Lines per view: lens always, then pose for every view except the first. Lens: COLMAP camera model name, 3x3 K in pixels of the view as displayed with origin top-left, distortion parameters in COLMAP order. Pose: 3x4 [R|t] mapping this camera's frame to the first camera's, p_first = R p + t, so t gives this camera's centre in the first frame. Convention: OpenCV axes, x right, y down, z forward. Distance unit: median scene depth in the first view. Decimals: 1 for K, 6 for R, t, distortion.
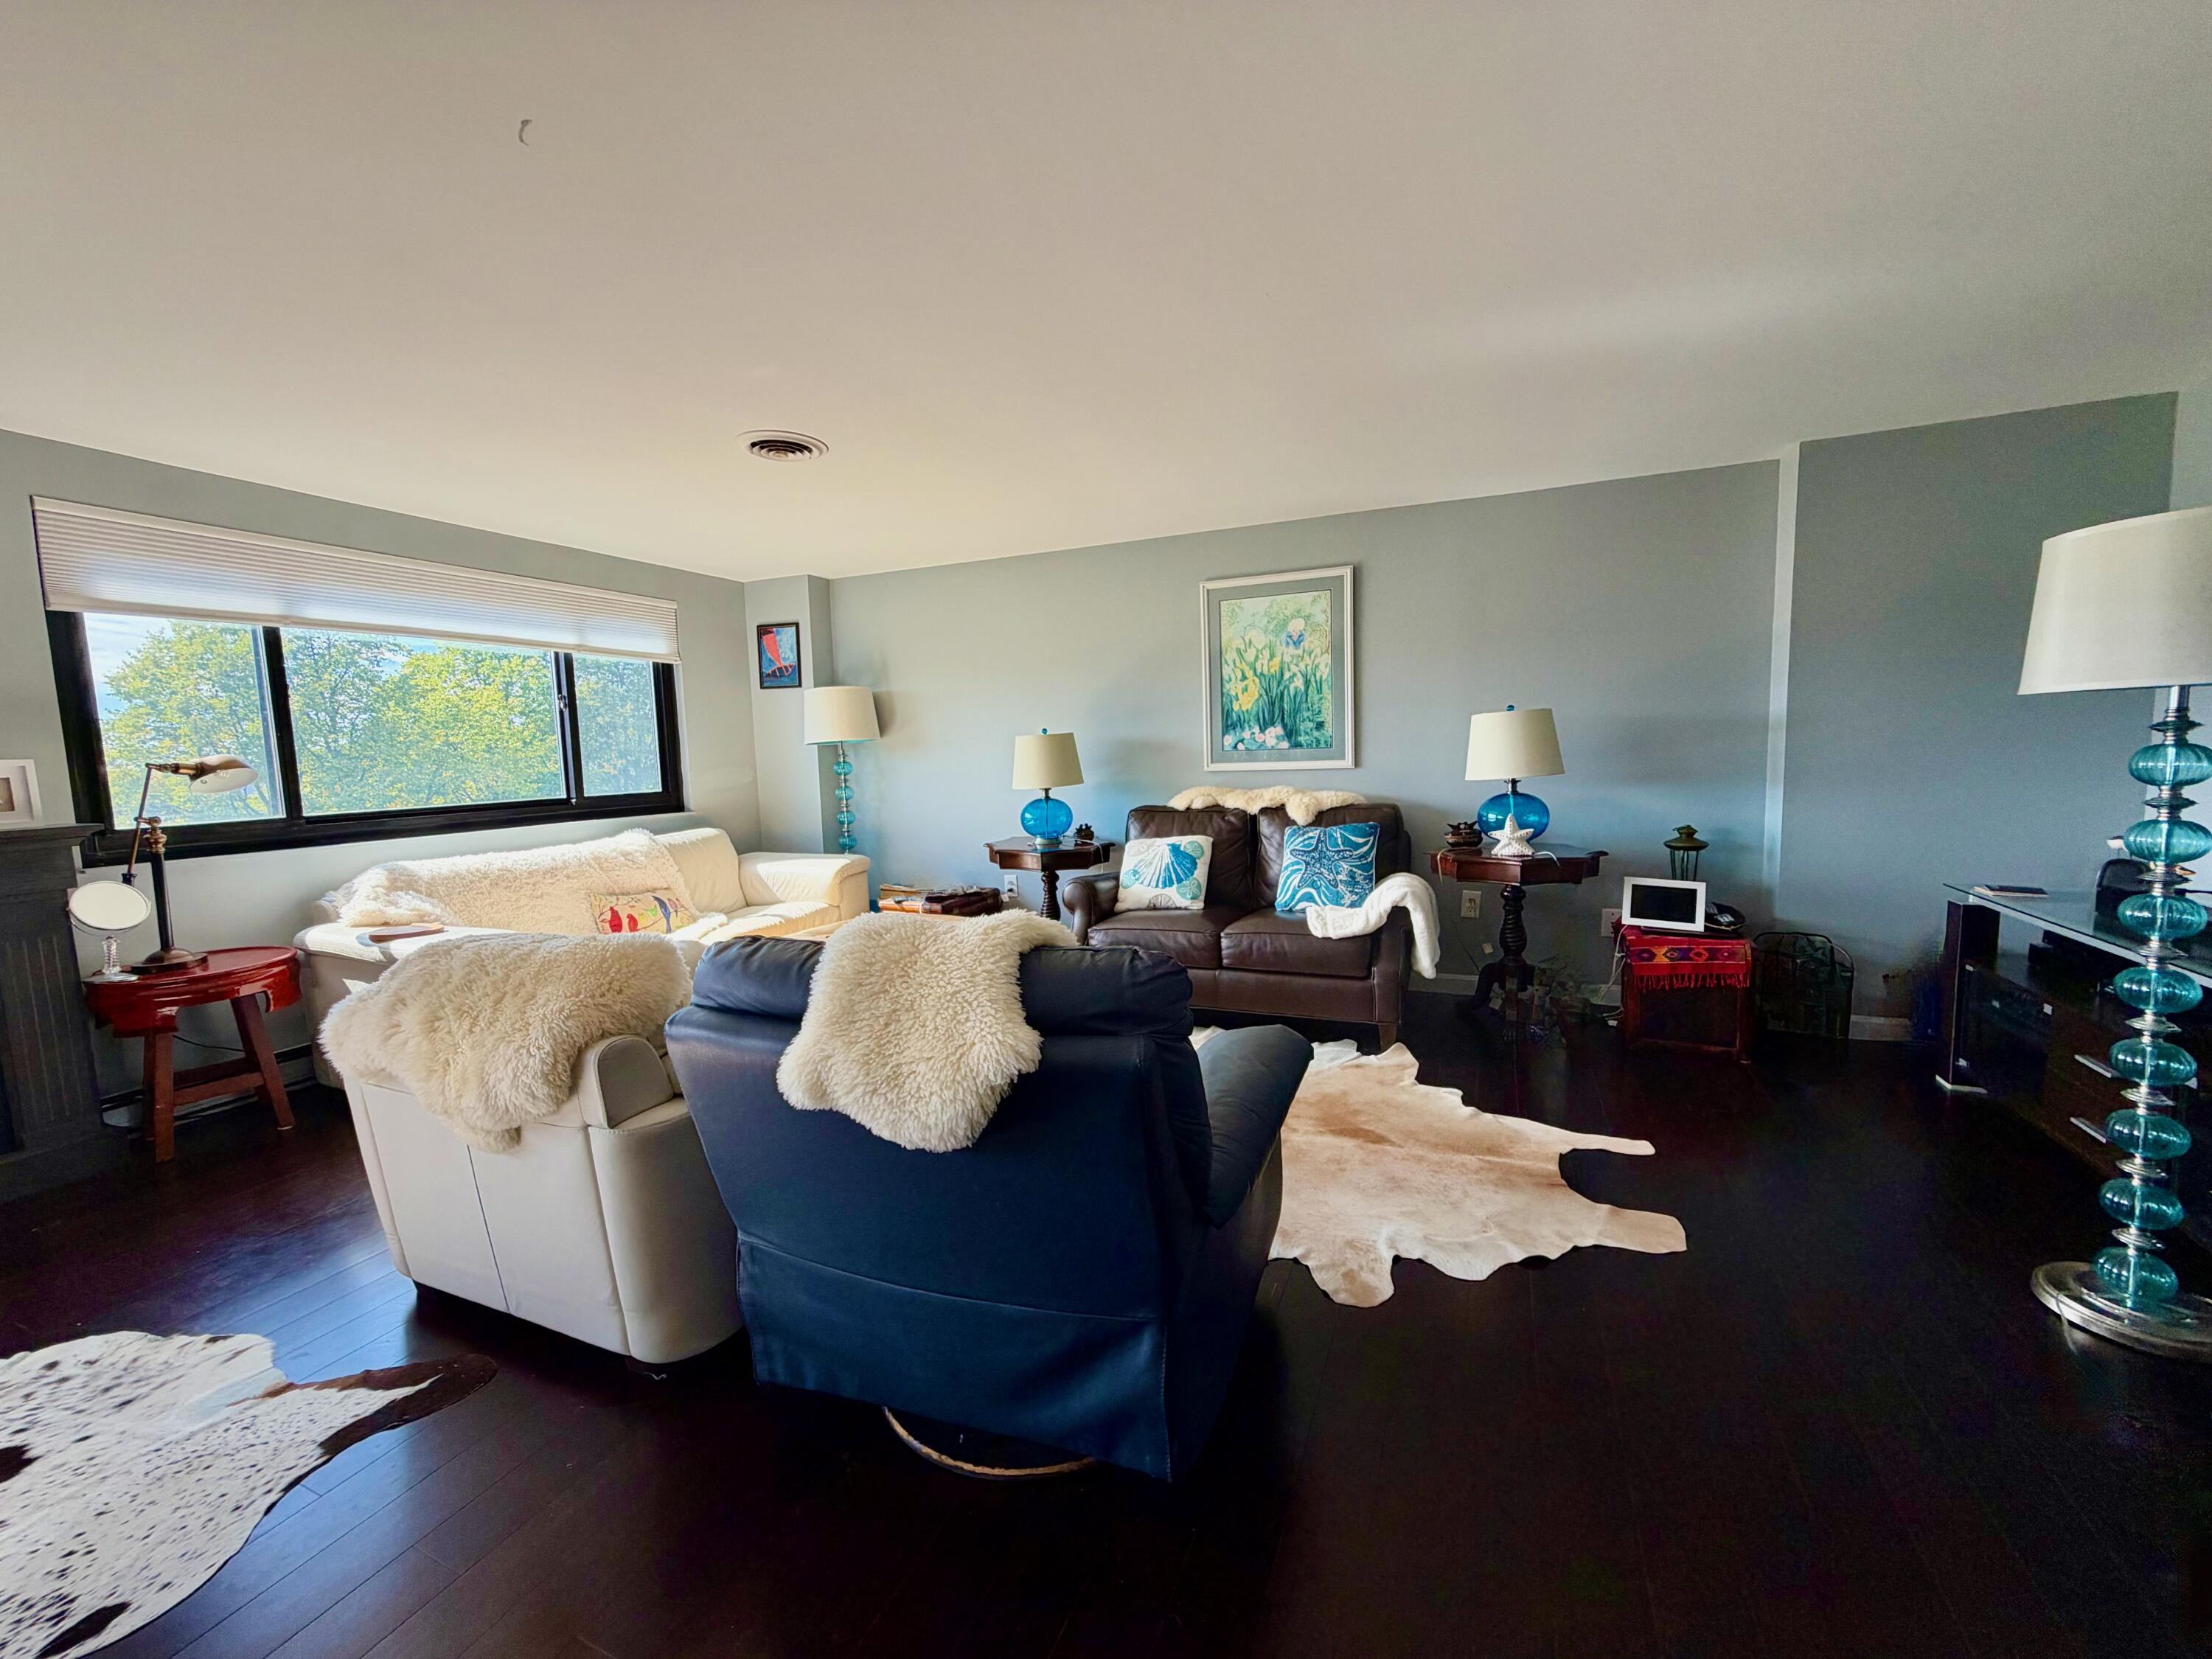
lens RADIAL K [[873.9, 0, 1092.1], [0, 873.9, 831.0], [0, 0, 1]] dist [0.000213, 0.000222]
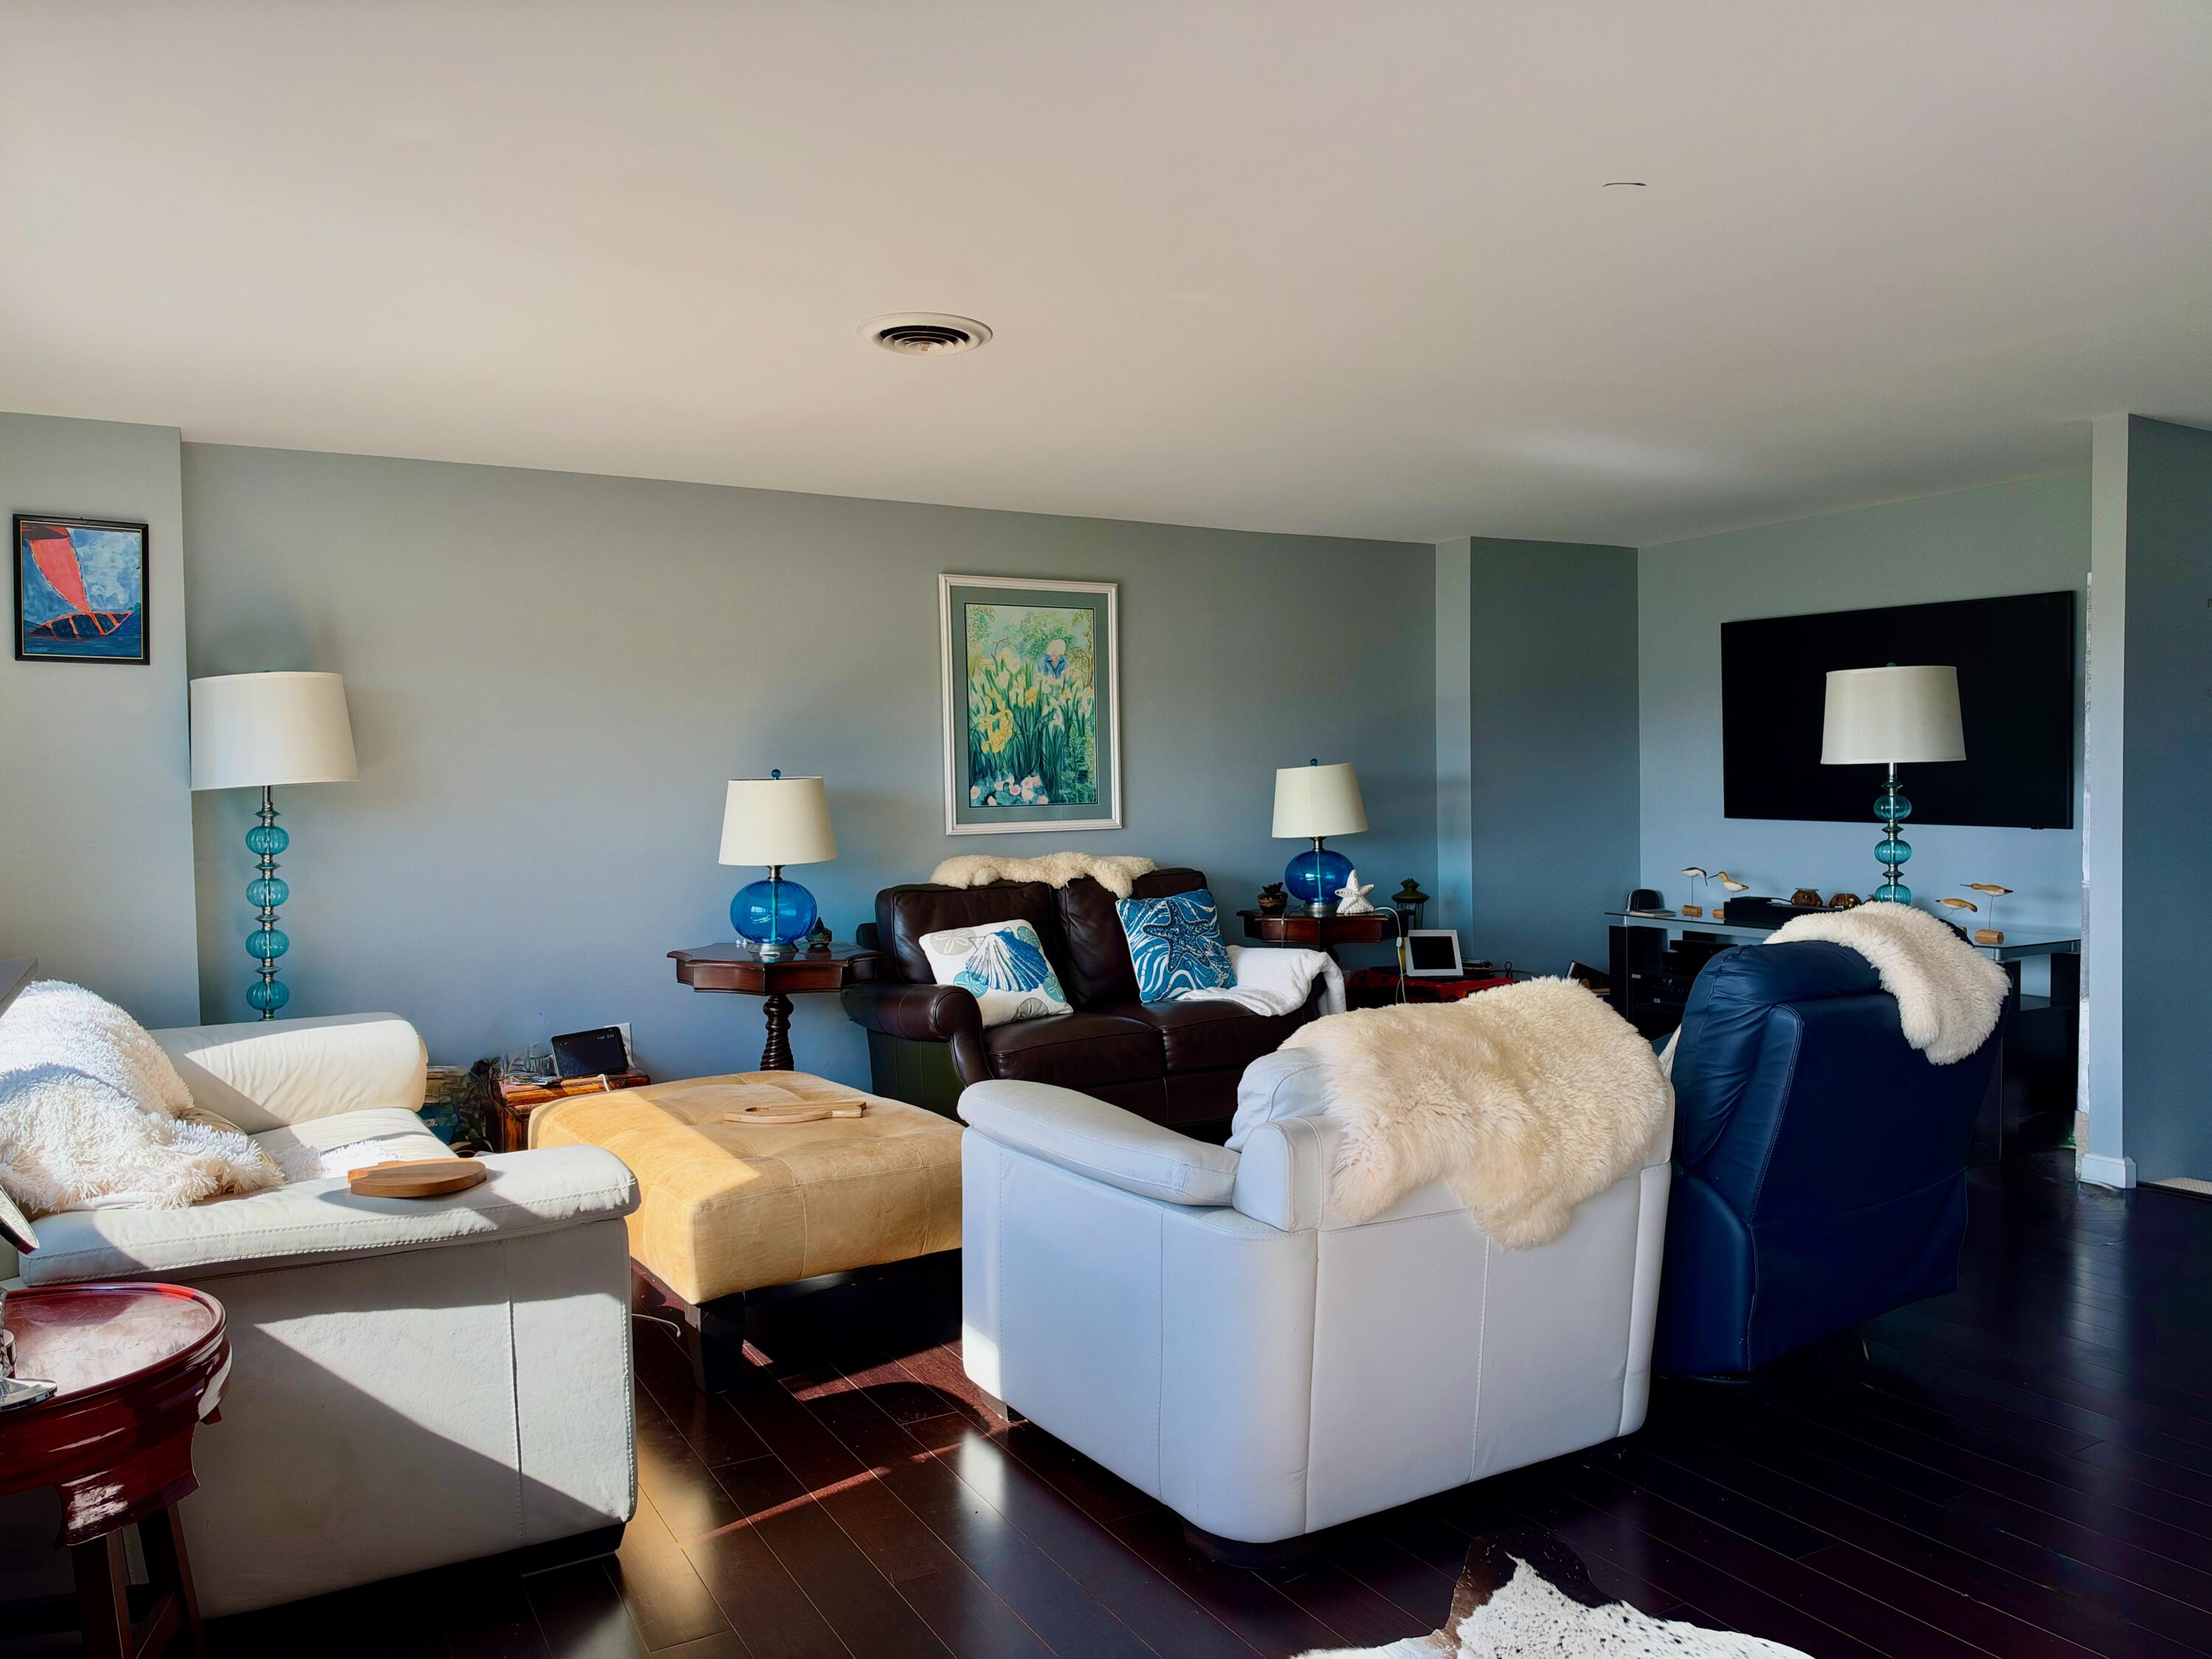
lens RADIAL K [[1608.8, 0, 1117.7], [0, 1608.8, 831.4], [0, 0, 1]] dist [0.024394, -0.039890]
pose [[0.584282, -0.003328, 0.811544, -0.905813], [0.076836, 0.995726, -0.051236, 0.006664], [-0.807905, 0.092292, 0.582041, 0.130716]]
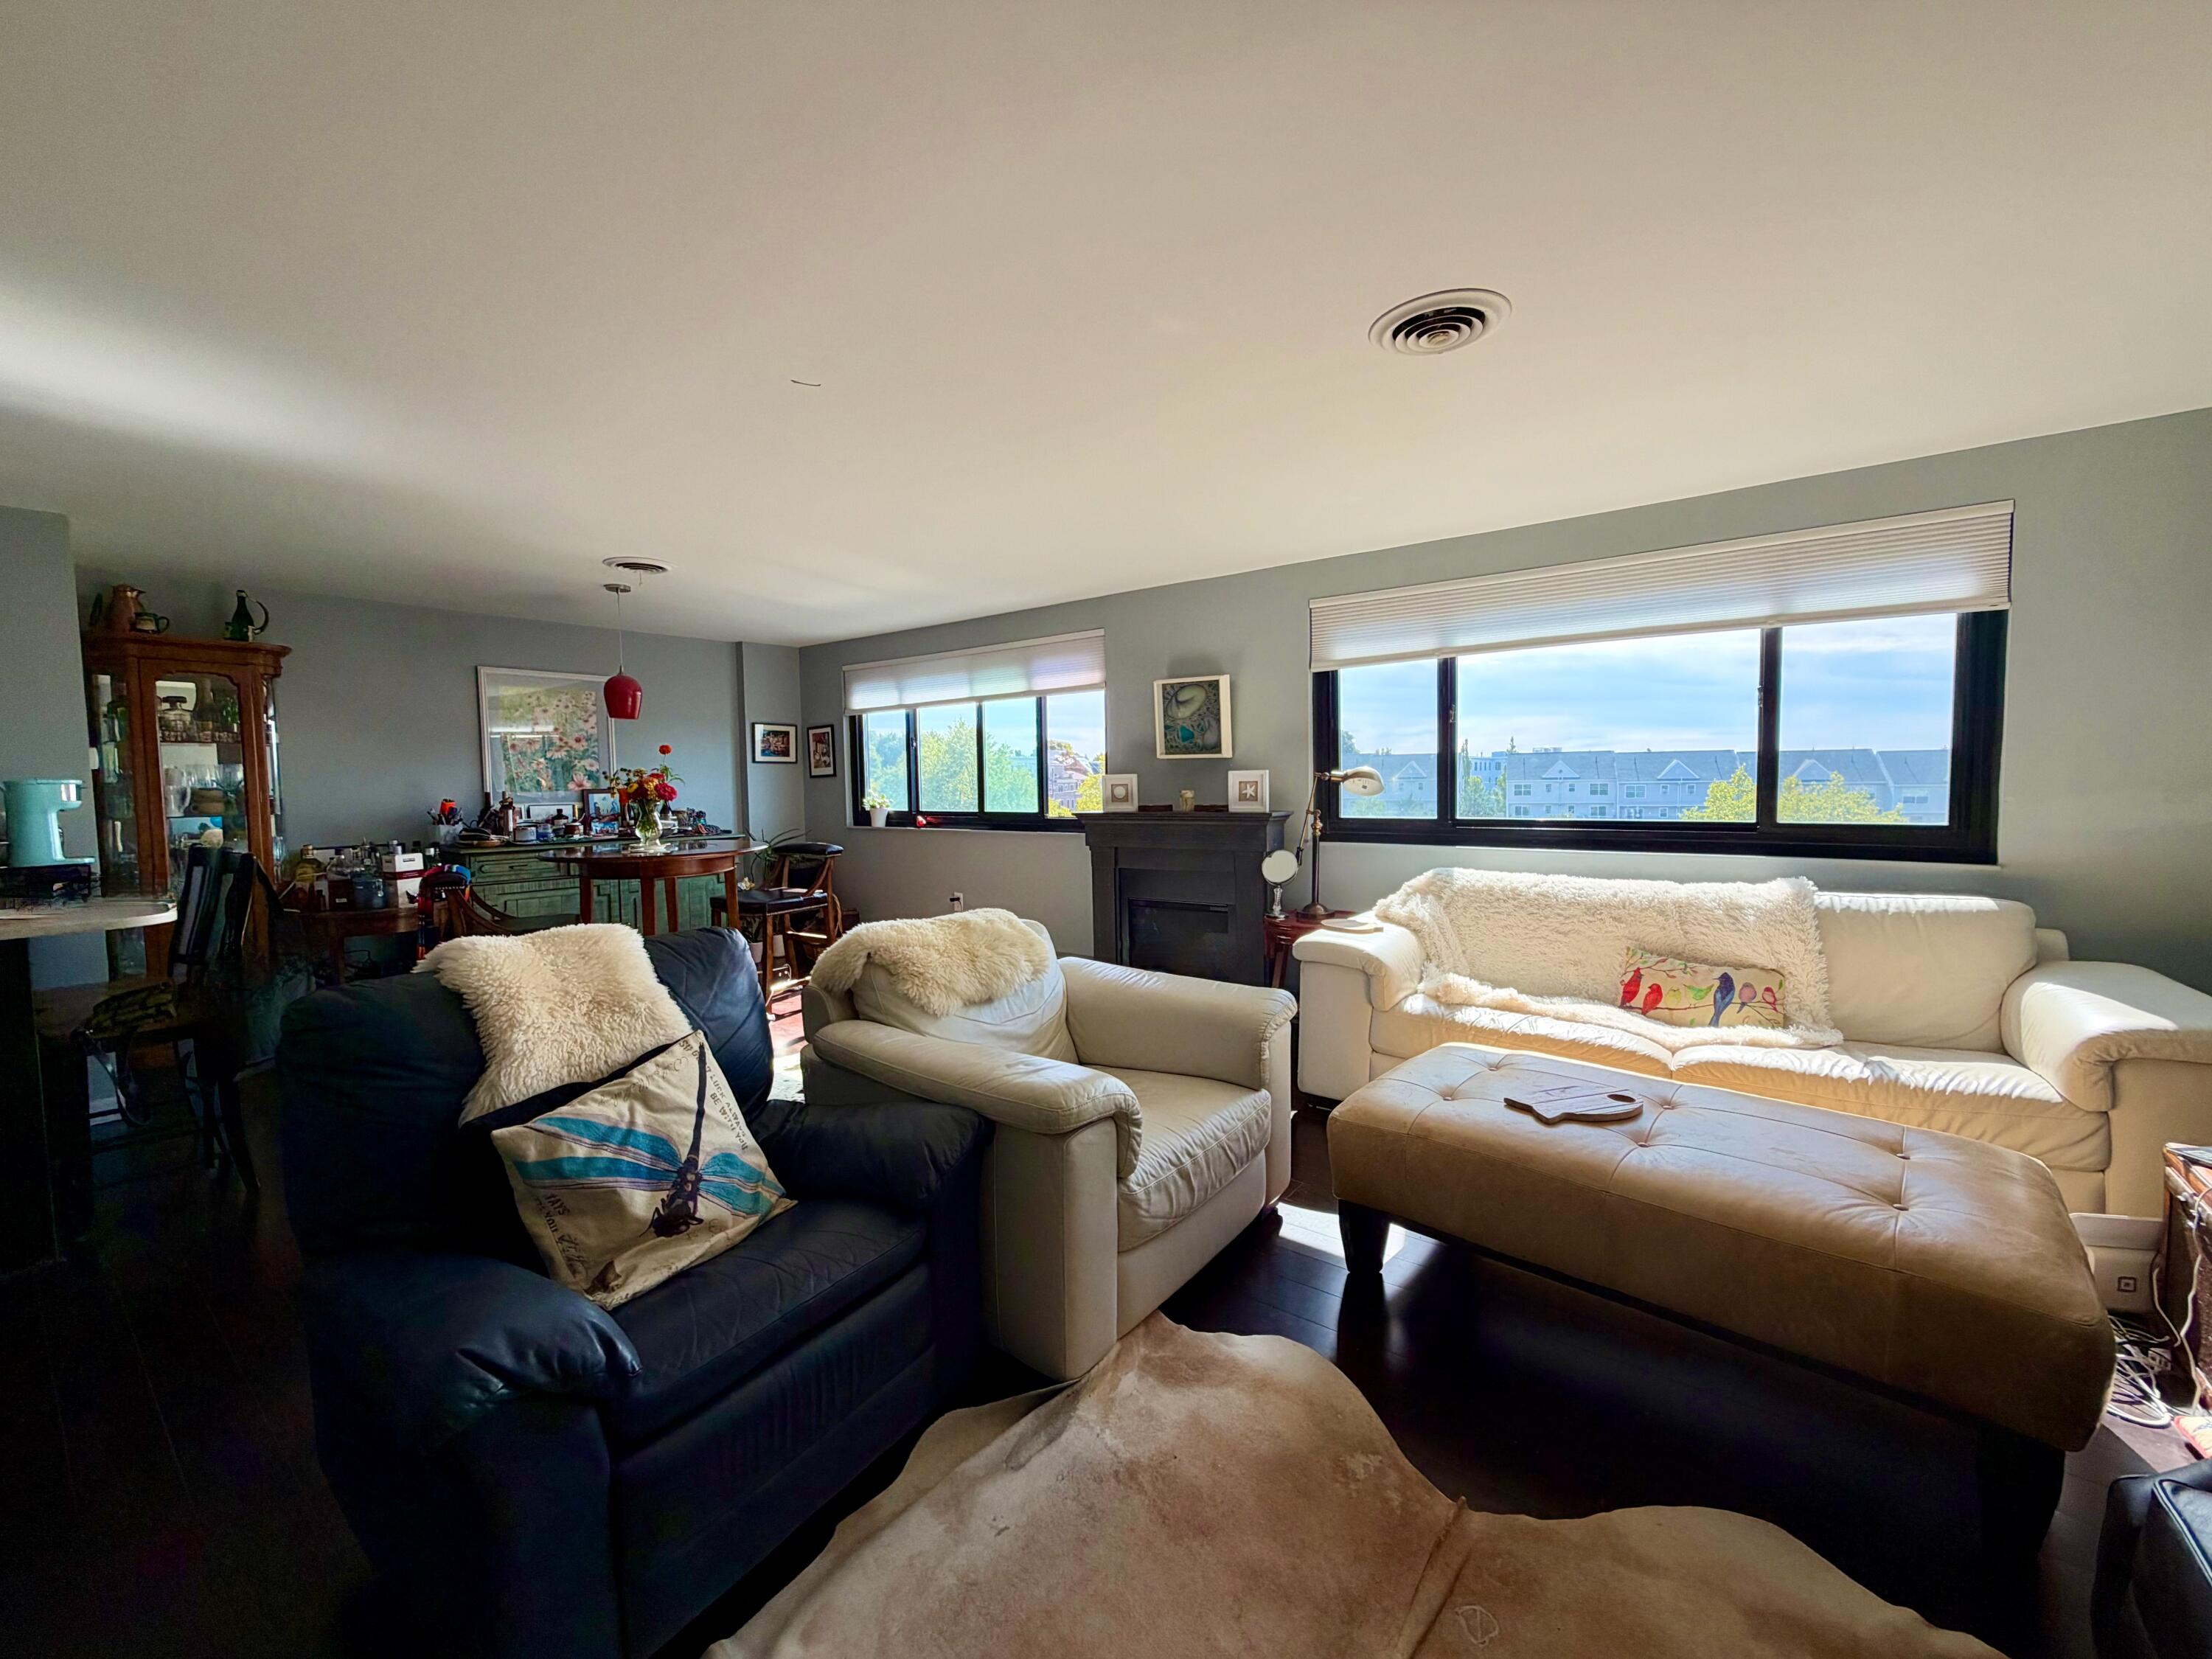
lens RADIAL K [[873.9, 0, 1110.1], [0, 873.9, 830.9], [0, 0, 1]] dist [0.000213, 0.000222]
pose [[-0.212940, 0.091794, -0.972744, 0.267947], [-0.072190, 0.991378, 0.109355, -0.078379], [0.974395, 0.093509, -0.204478, 0.653947]]
